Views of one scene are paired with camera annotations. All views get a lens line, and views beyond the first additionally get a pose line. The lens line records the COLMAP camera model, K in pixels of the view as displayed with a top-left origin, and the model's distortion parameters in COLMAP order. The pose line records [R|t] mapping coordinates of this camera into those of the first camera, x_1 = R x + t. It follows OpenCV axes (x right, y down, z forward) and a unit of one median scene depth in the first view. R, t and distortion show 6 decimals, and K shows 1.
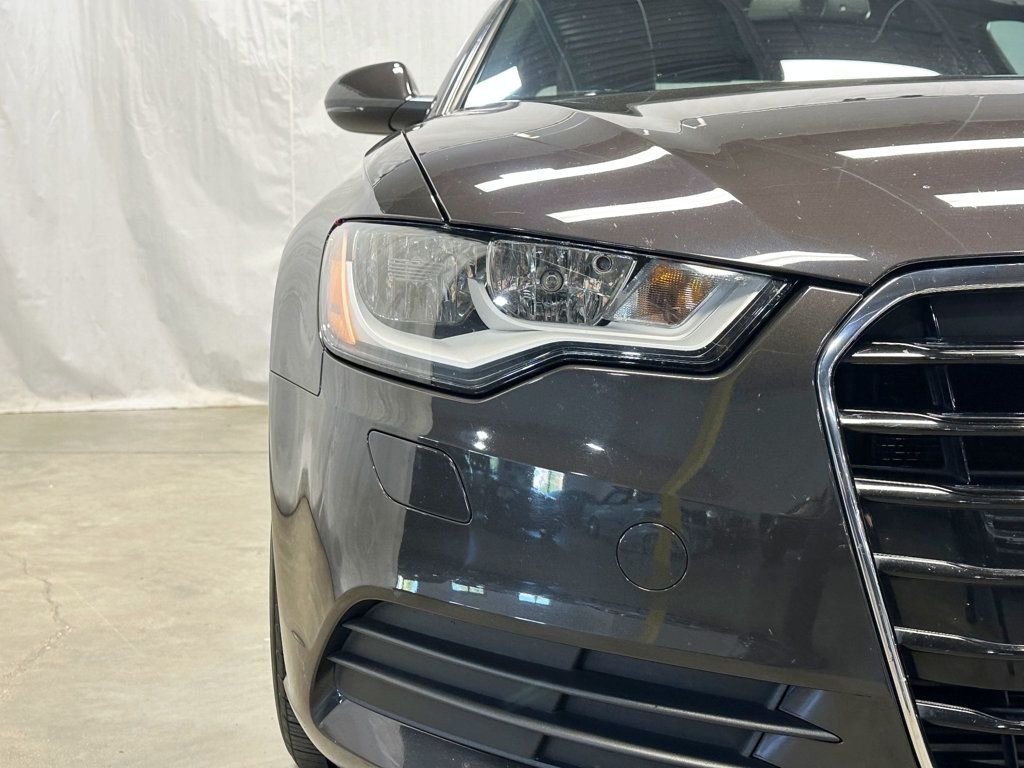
lens RADIAL K [[1304.8, 0, 512.0], [0, 1304.8, 384.0], [0, 0, 1]] dist [0.234686, -0.571109]
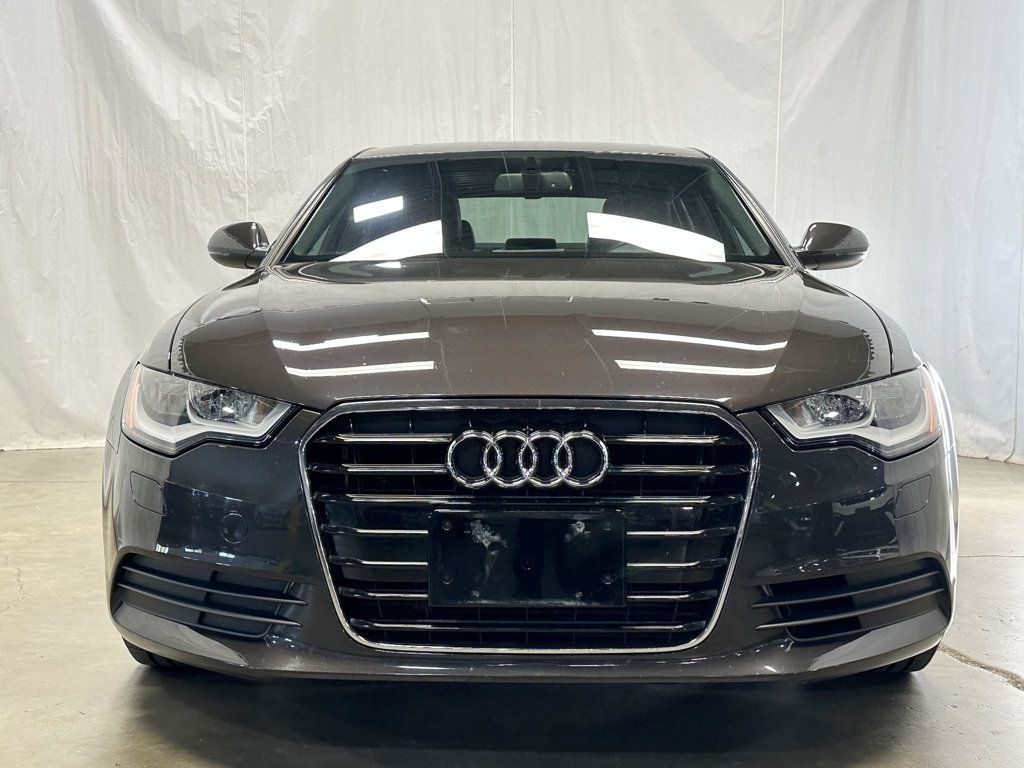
lens RADIAL K [[1304.8, 0, 512.0], [0, 1304.8, 384.0], [0, 0, 1]] dist [0.234686, -0.571109]
pose [[0.999594, -0.001087, -0.028463, 0.118947], [0.000458, 0.999756, -0.022097, -0.012131], [0.028480, 0.022075, 0.999351, -0.232721]]
